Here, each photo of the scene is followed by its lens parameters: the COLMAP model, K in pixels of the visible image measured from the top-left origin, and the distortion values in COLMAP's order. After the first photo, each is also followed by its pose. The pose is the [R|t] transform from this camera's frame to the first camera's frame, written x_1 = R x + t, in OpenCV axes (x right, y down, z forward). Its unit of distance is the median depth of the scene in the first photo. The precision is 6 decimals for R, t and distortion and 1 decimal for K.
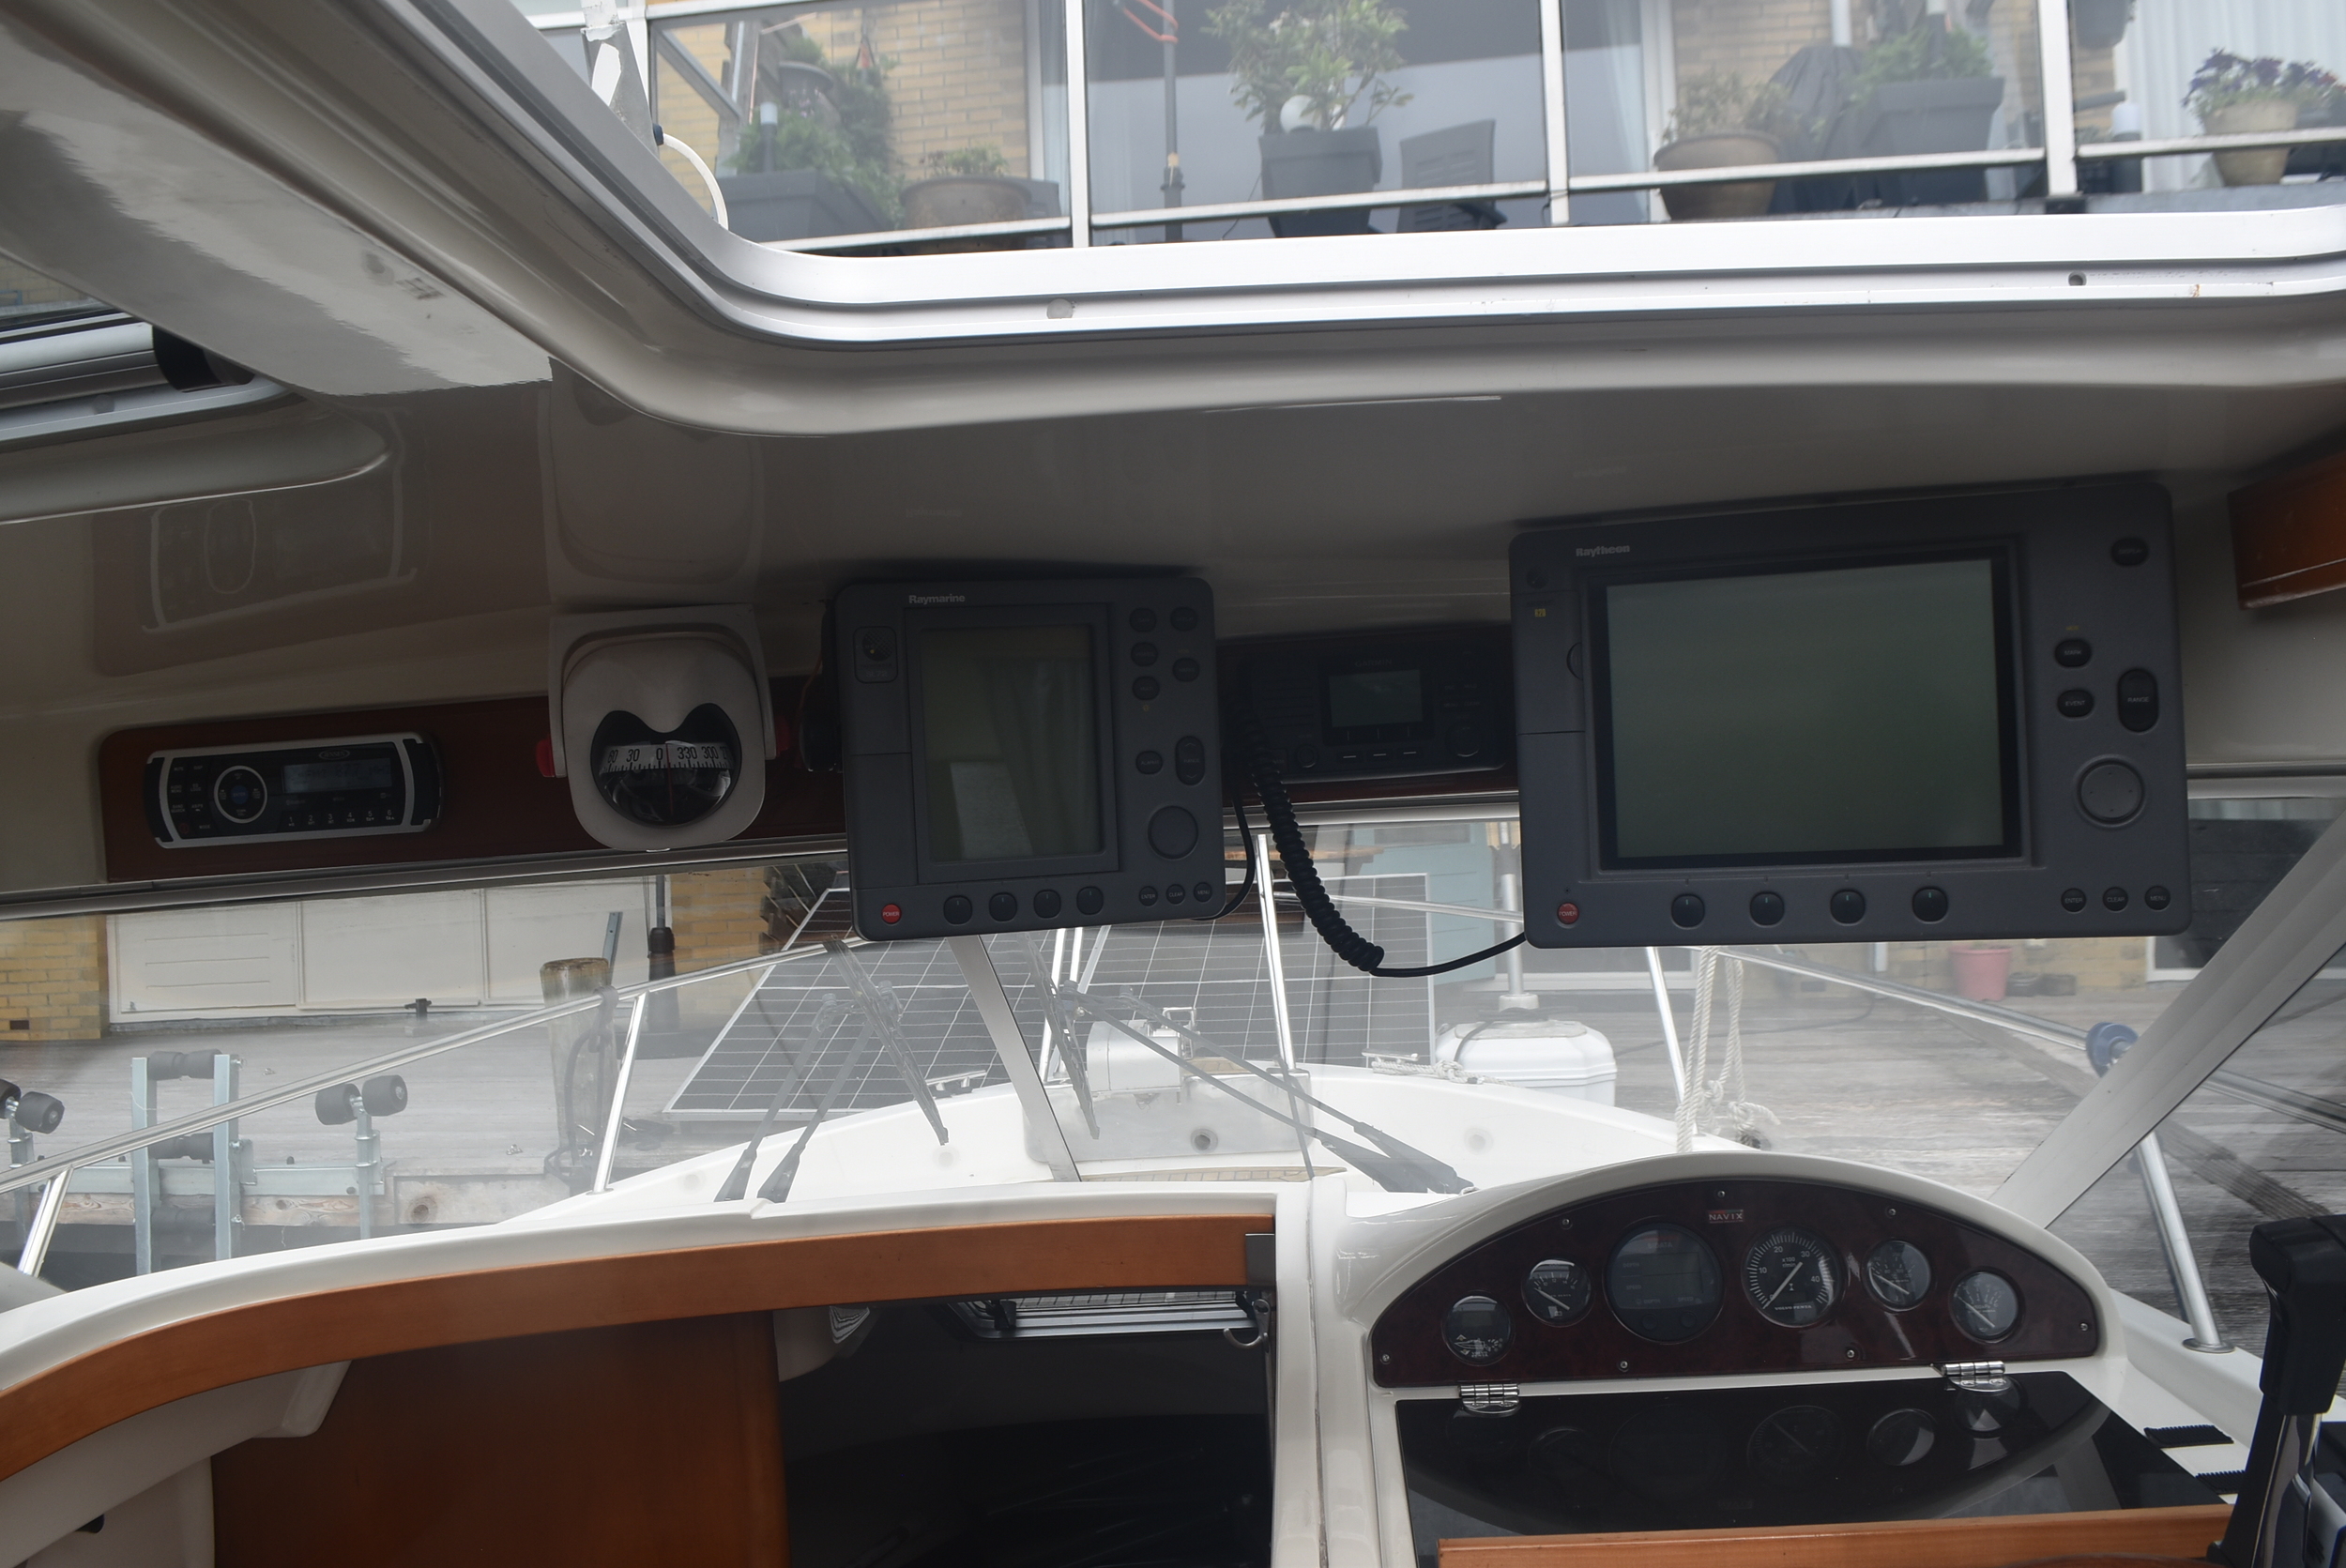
lens RADIAL K [[1857.6, 0, 1168.2], [0, 1857.6, 801.6], [0, 0, 1]] dist [-0.099447, 0.033787]
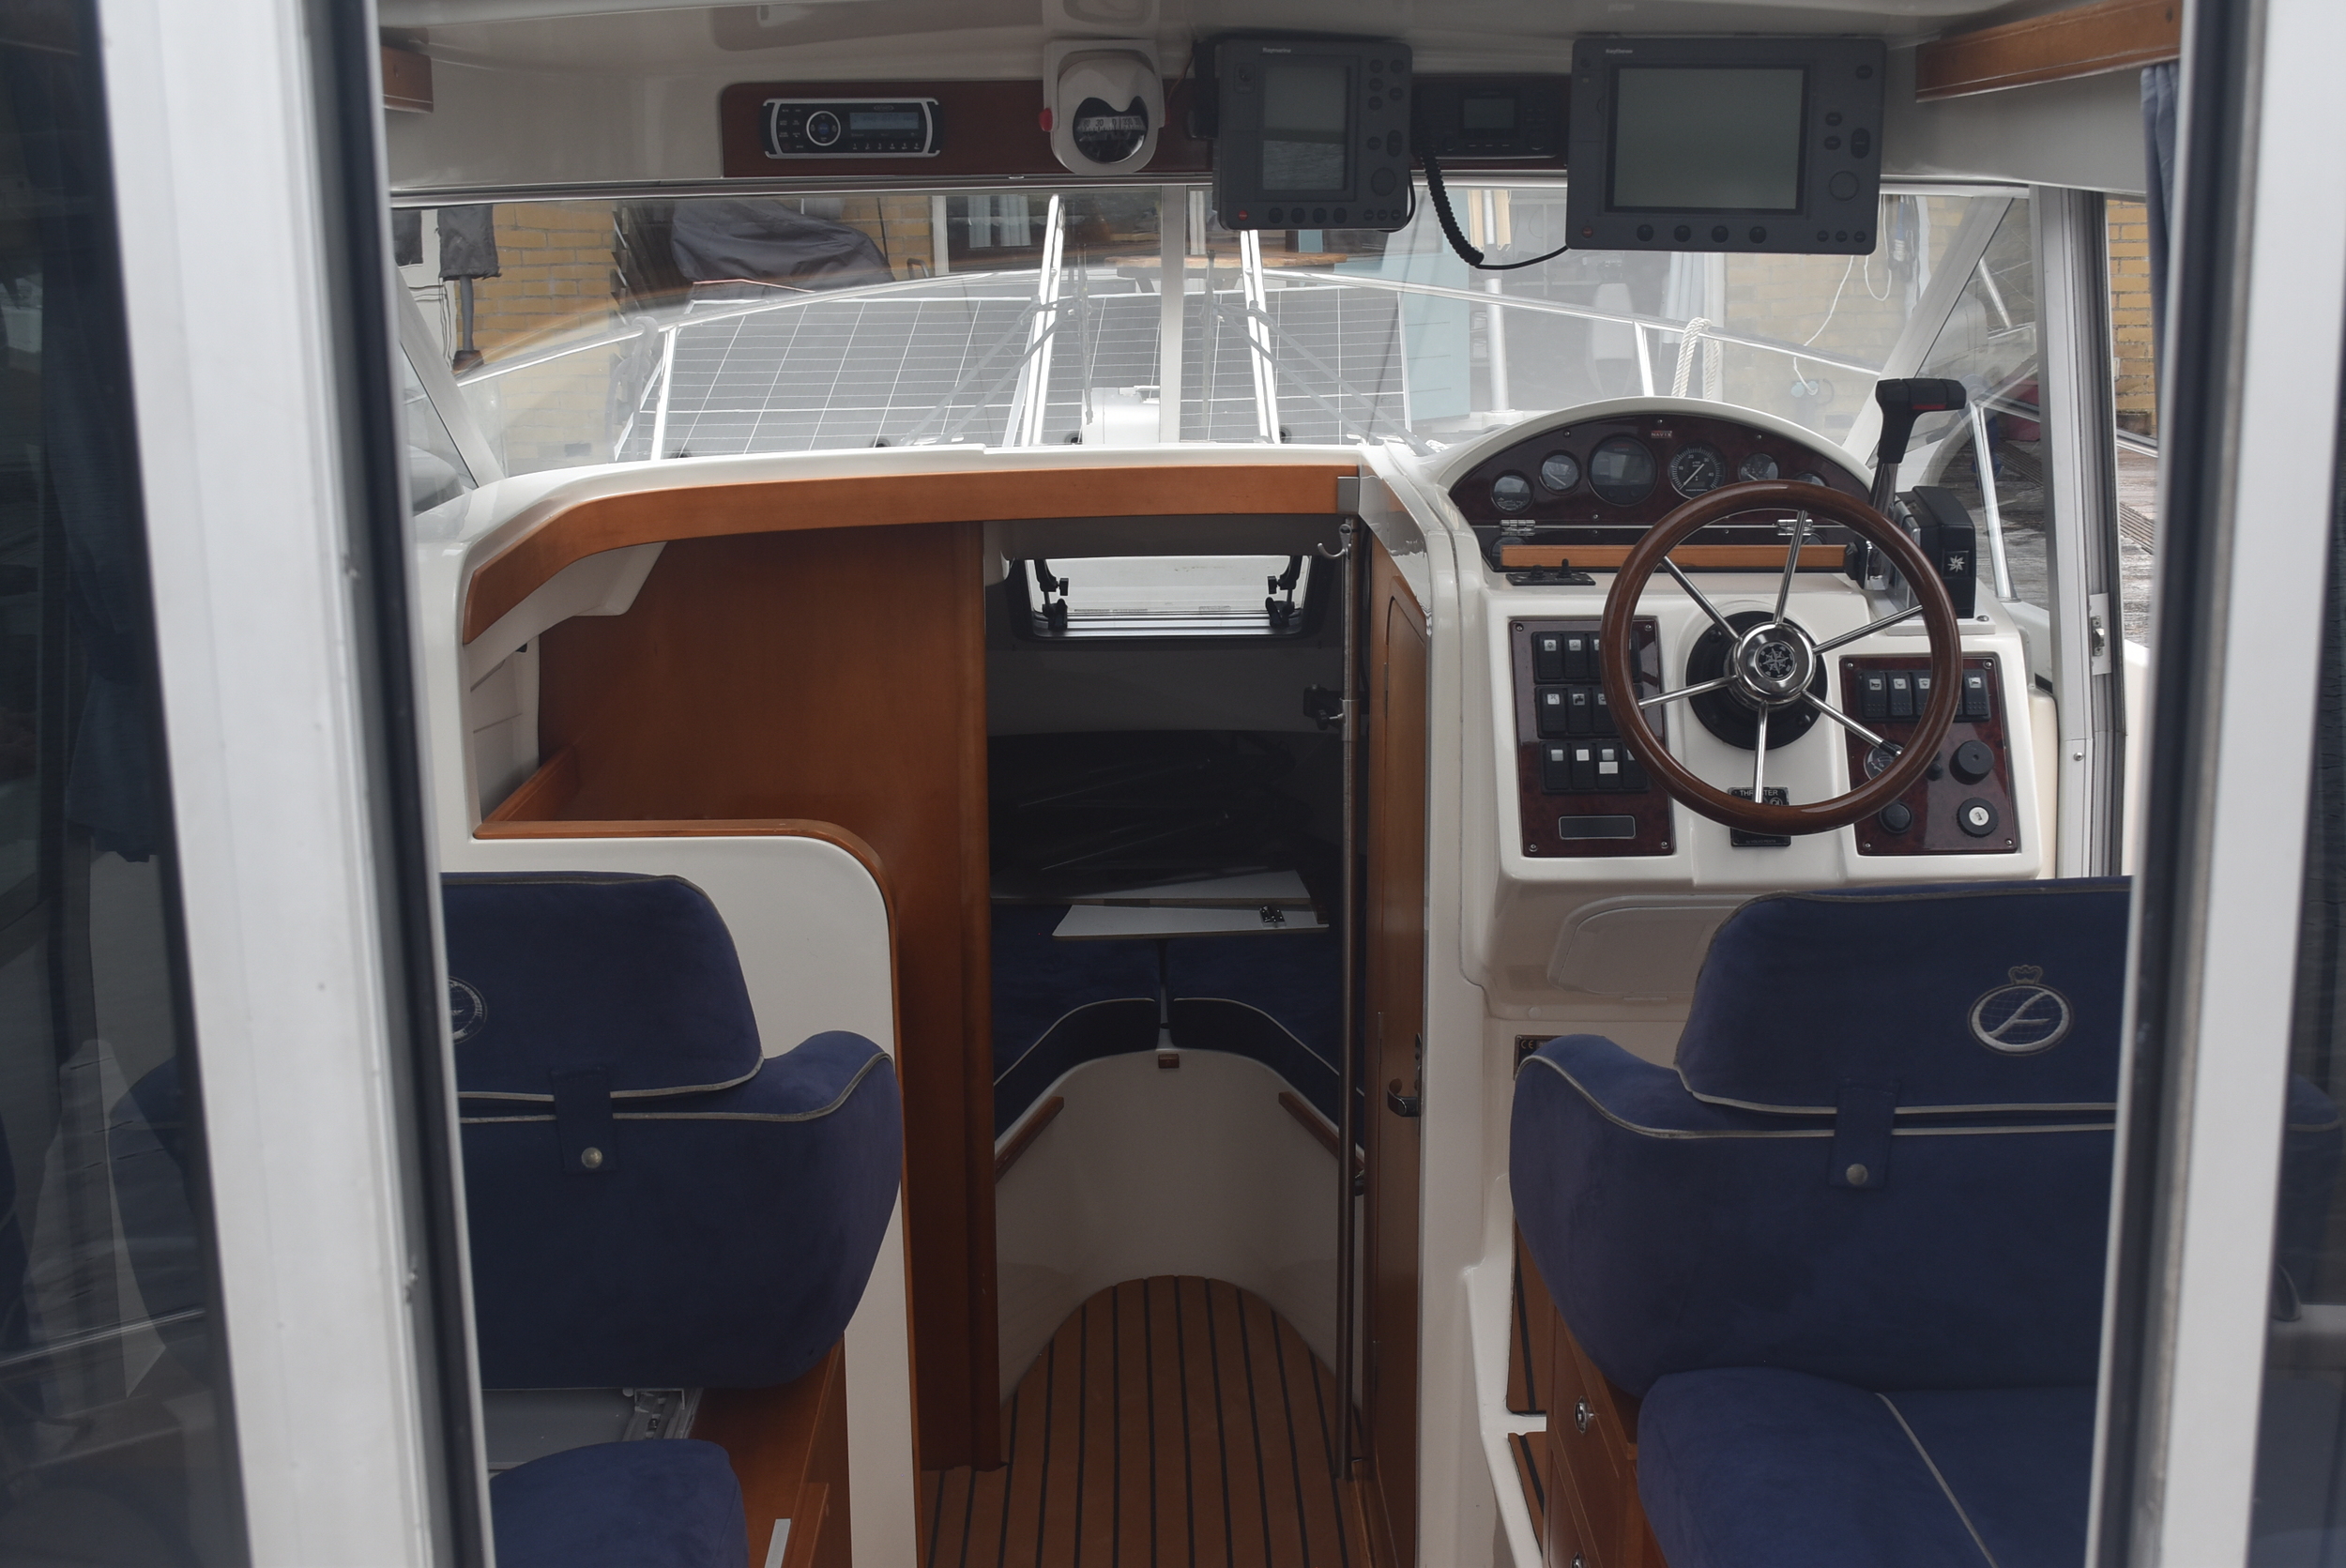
lens RADIAL K [[2763.8, 0, 1234.4], [0, 2763.8, 736.3], [0, 0, 1]] dist [0.005496, 0.000000]
pose [[0.993610, 0.037006, 0.106633, -0.367217], [-0.057485, 0.978933, 0.195922, 0.022544], [-0.097137, -0.200799, 0.974805, -1.583817]]
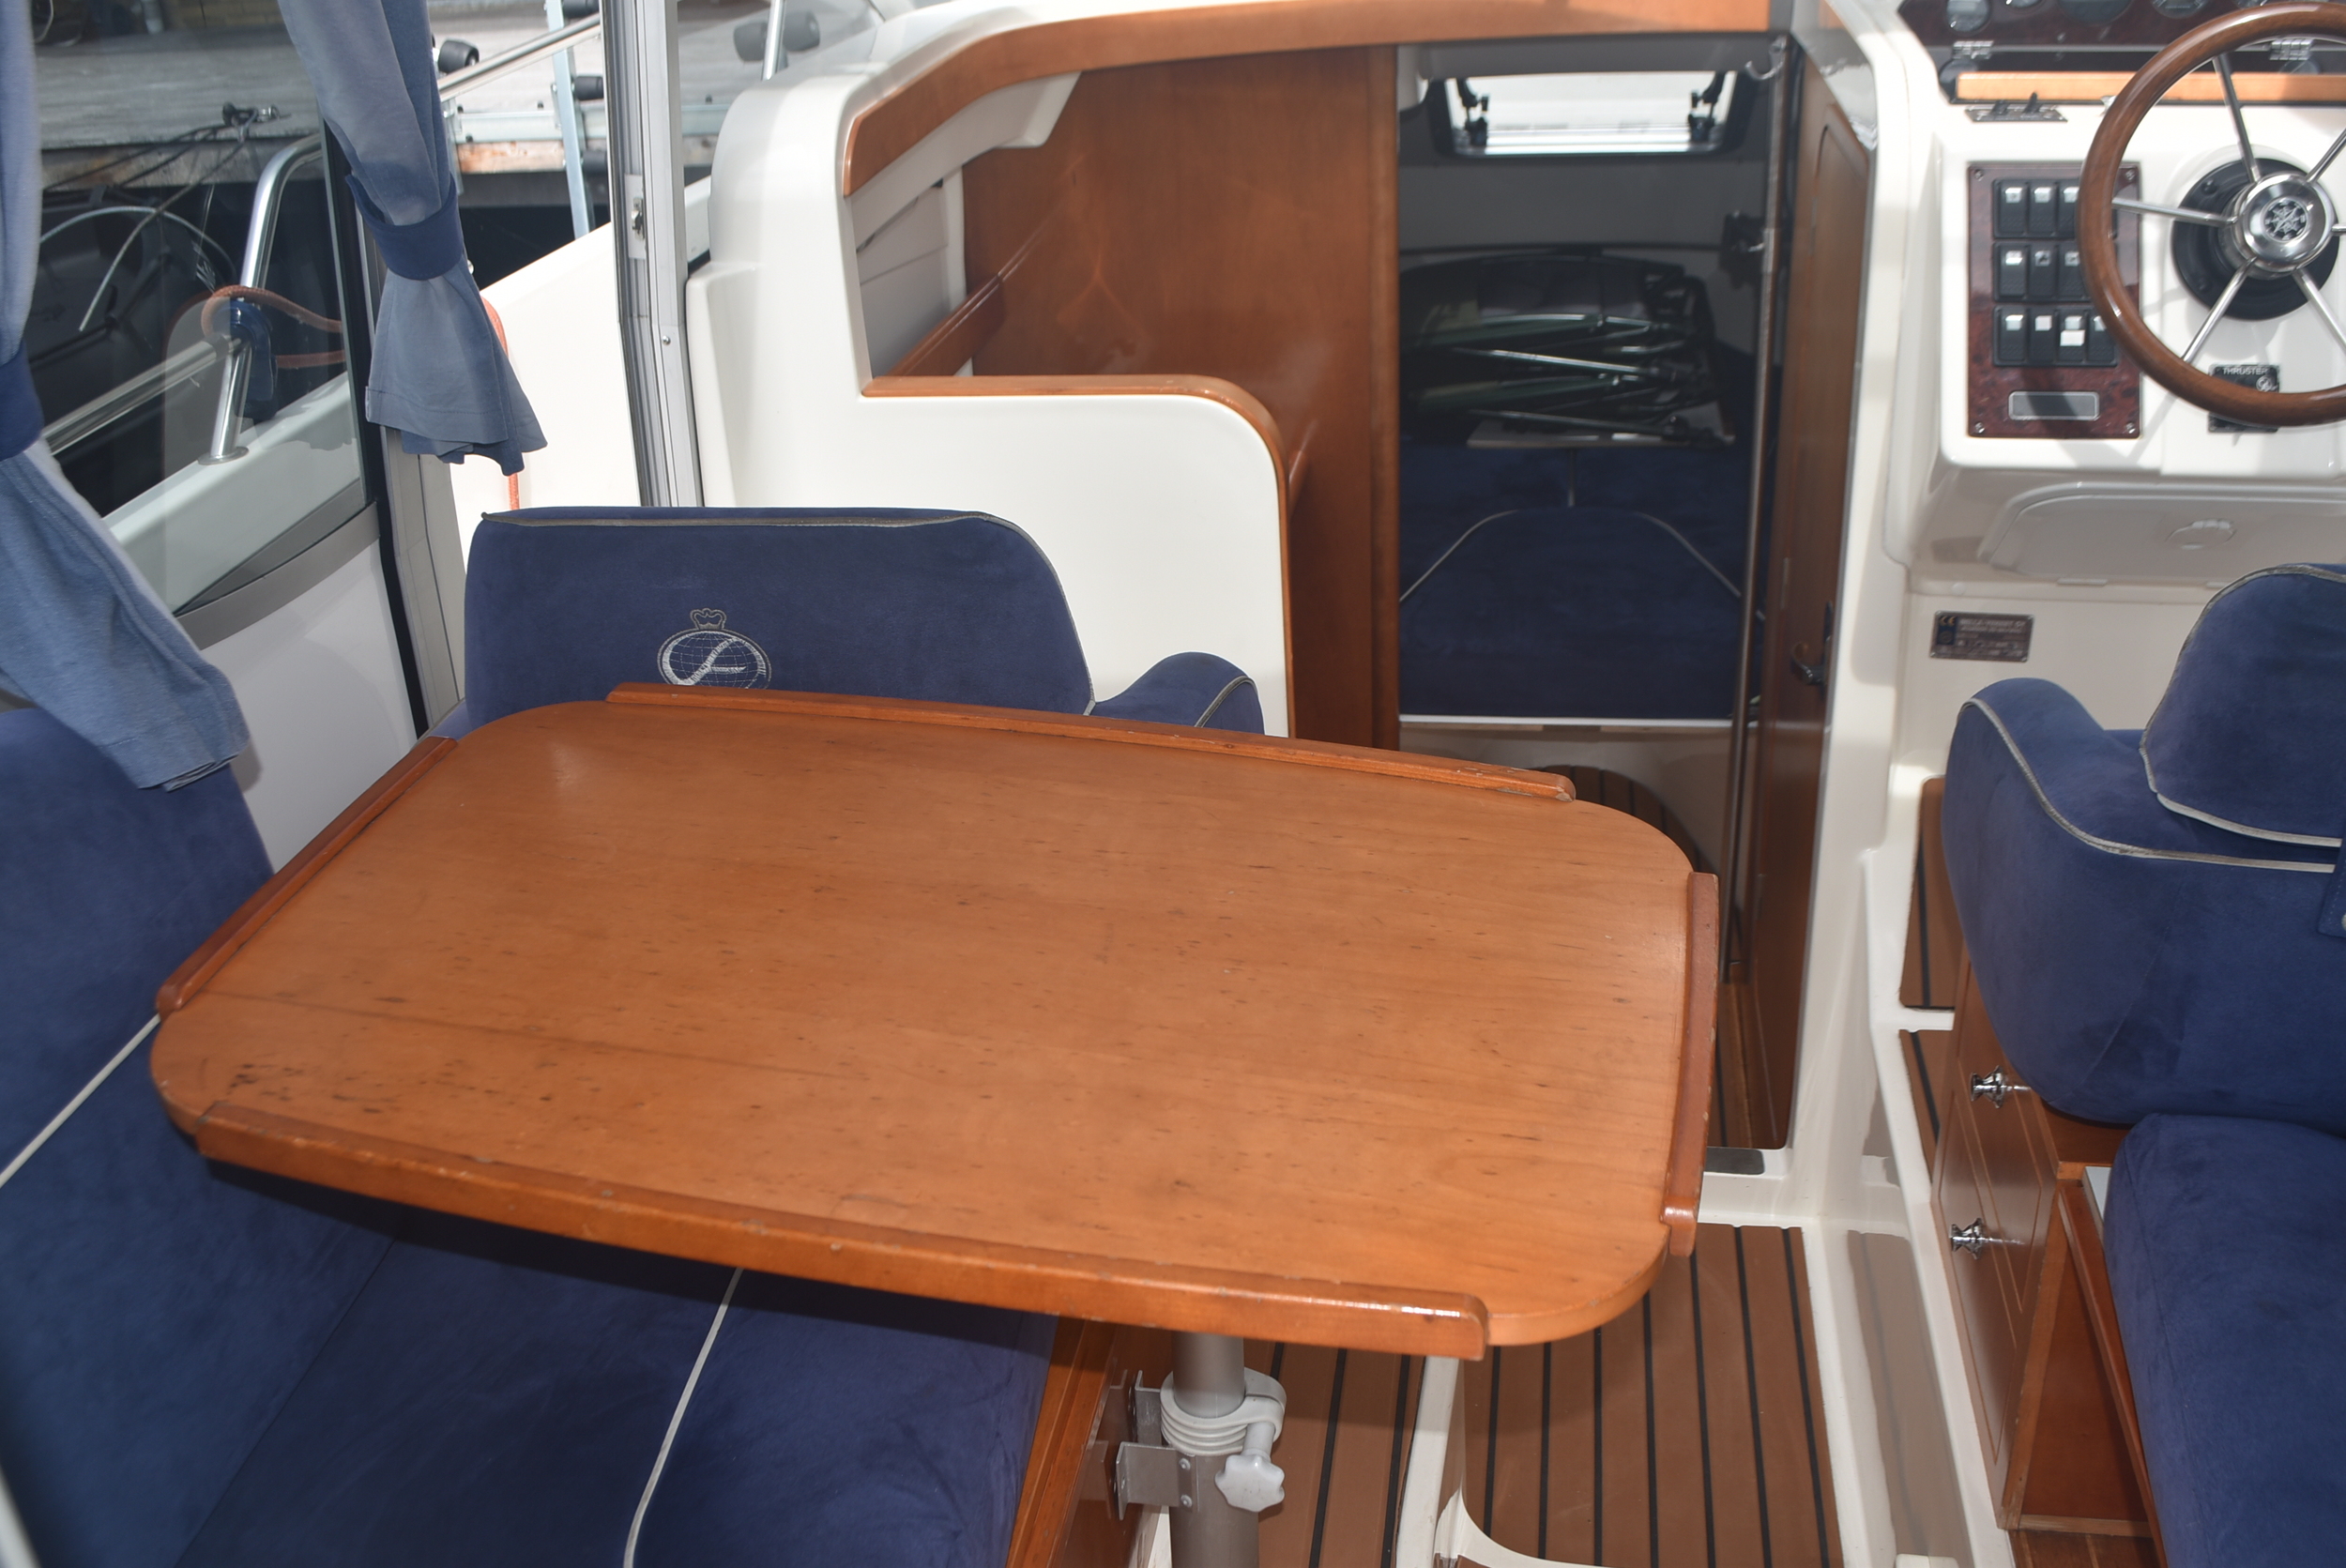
lens RADIAL K [[2257.8, 0, 1174.2], [0, 2257.8, 778.9], [0, 0, 1]] dist [-0.054265, 0.000000]
pose [[0.994812, 0.056257, -0.084756, -0.316597], [-0.013314, 0.898005, 0.439785, 0.054560], [0.100852, -0.436375, 0.894095, -1.081494]]
